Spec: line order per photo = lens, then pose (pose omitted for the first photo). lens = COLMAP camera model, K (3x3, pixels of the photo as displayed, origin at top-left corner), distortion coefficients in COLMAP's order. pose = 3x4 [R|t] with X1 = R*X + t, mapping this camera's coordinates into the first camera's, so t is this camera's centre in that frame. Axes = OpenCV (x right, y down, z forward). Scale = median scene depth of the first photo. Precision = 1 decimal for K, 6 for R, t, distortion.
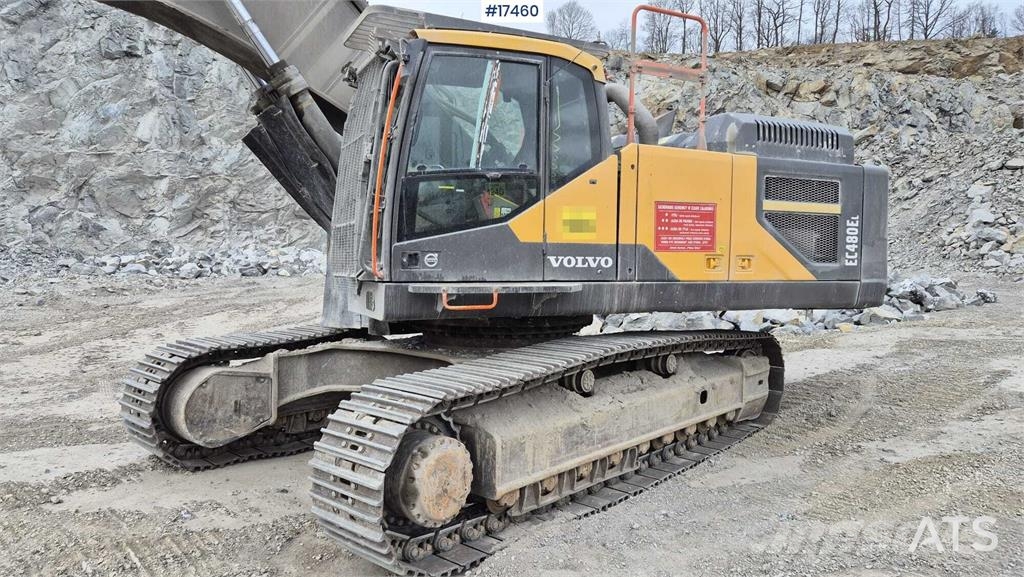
lens RADIAL K [[678.3, 0, 508.2], [0, 678.3, 285.0], [0, 0, 1]] dist [0.090324, -0.074431]
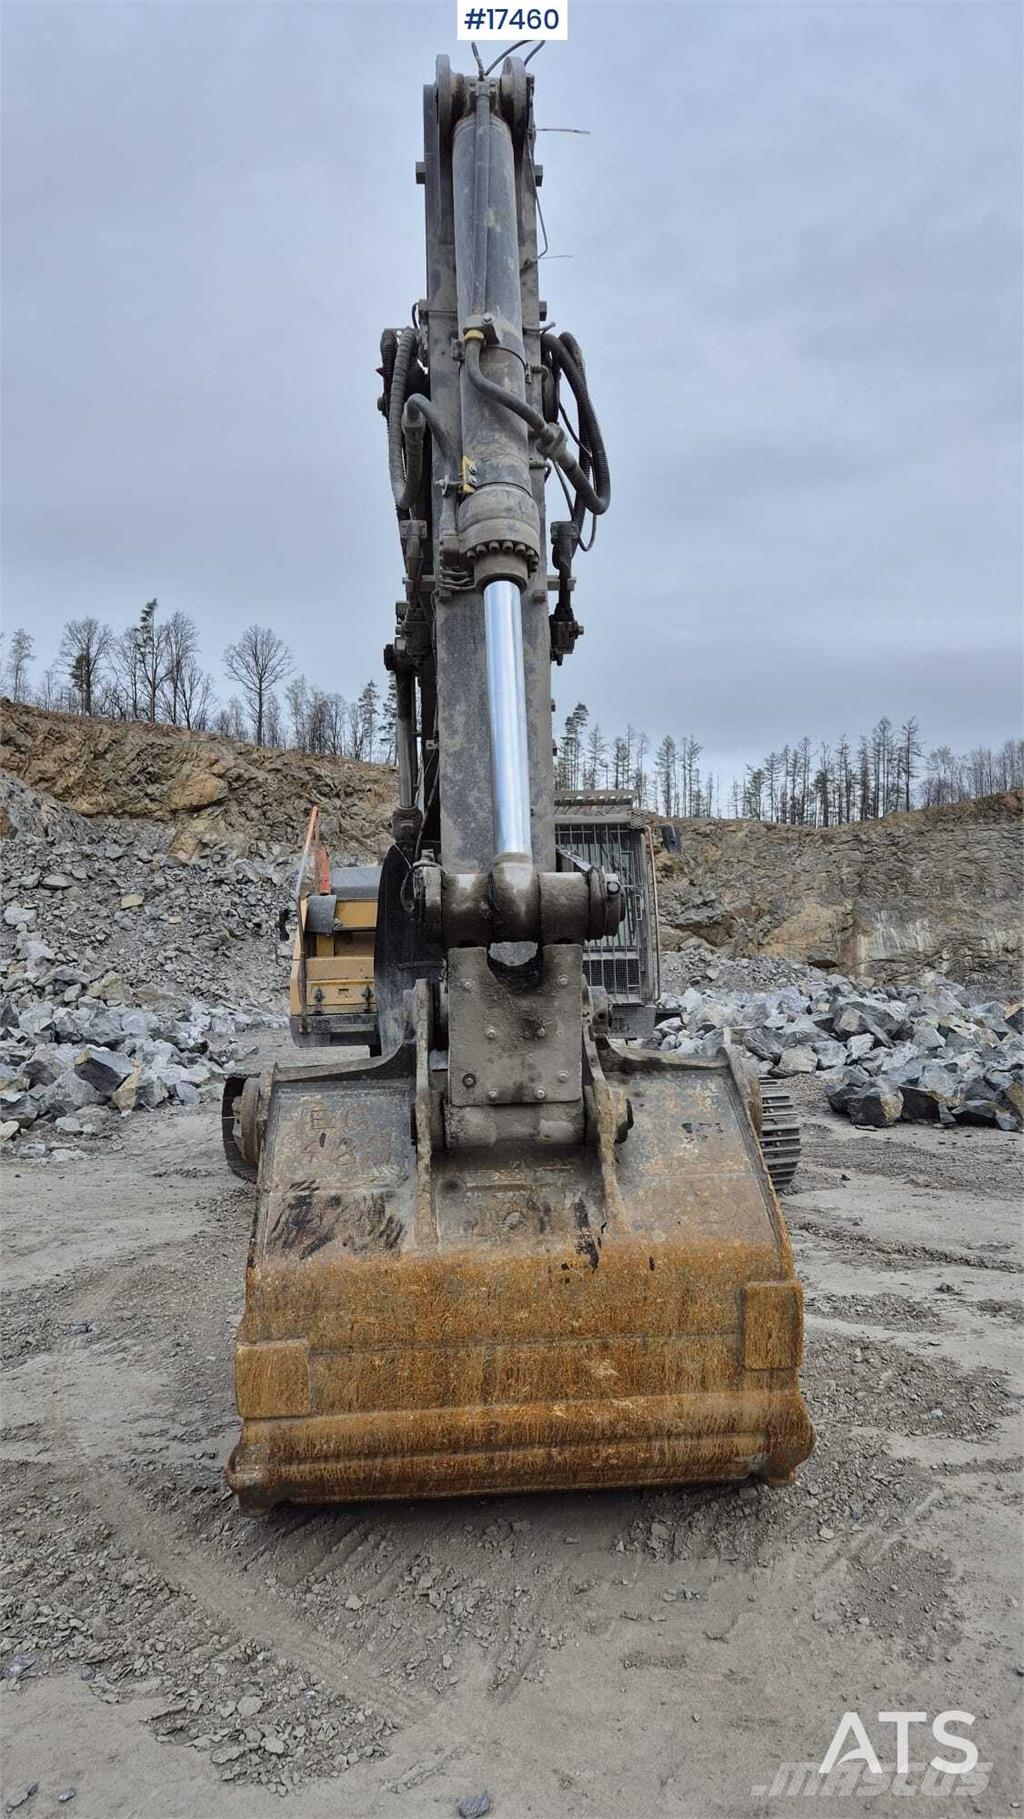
lens RADIAL K [[1201.3, 0, 512.0], [0, 1201.3, 909.5], [0, 0, 1]] dist [0.092158, -0.075054]
pose [[0.384004, 0.055576, 0.921657, -0.275140], [0.062344, 0.994348, -0.085935, -0.000831], [-0.921224, 0.090459, 0.378369, 0.045223]]
